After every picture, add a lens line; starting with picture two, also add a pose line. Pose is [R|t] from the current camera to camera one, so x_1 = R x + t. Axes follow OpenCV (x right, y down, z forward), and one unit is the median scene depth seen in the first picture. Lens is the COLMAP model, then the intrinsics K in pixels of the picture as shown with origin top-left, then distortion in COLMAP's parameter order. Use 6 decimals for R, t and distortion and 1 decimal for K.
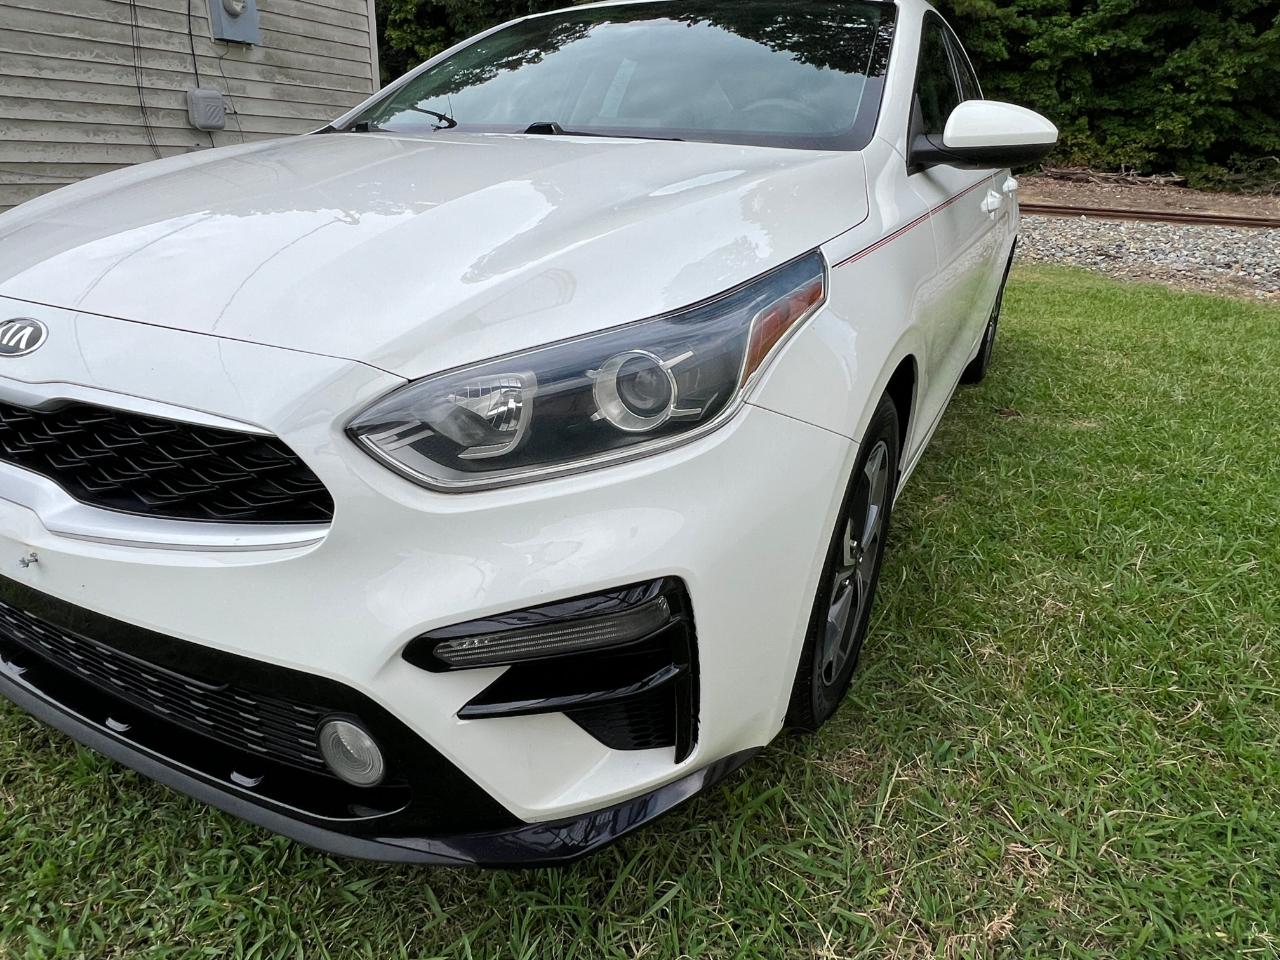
lens RADIAL K [[798.2, 0, 624.8], [0, 798.2, 482.8], [0, 0, 1]] dist [-0.003356, 0.001191]
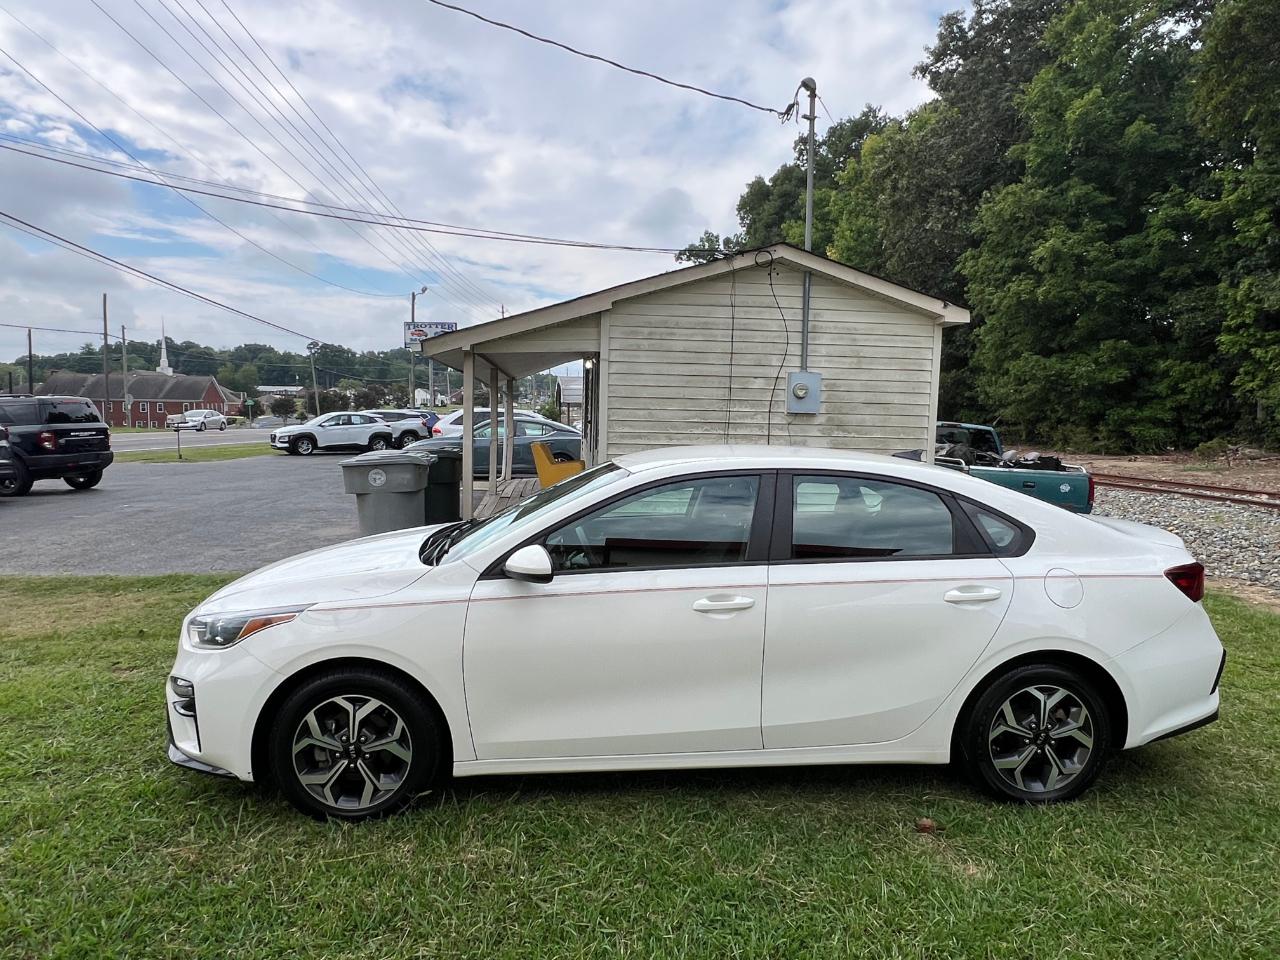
lens RADIAL K [[798.2, 0, 635.7], [0, 798.2, 478.8], [0, 0, 1]] dist [-0.003356, 0.001191]
pose [[0.533744, 0.046315, -0.844377, 0.704592], [-0.323534, 0.933716, -0.153295, -0.149940], [0.781309, 0.355005, 0.513350, 0.078245]]
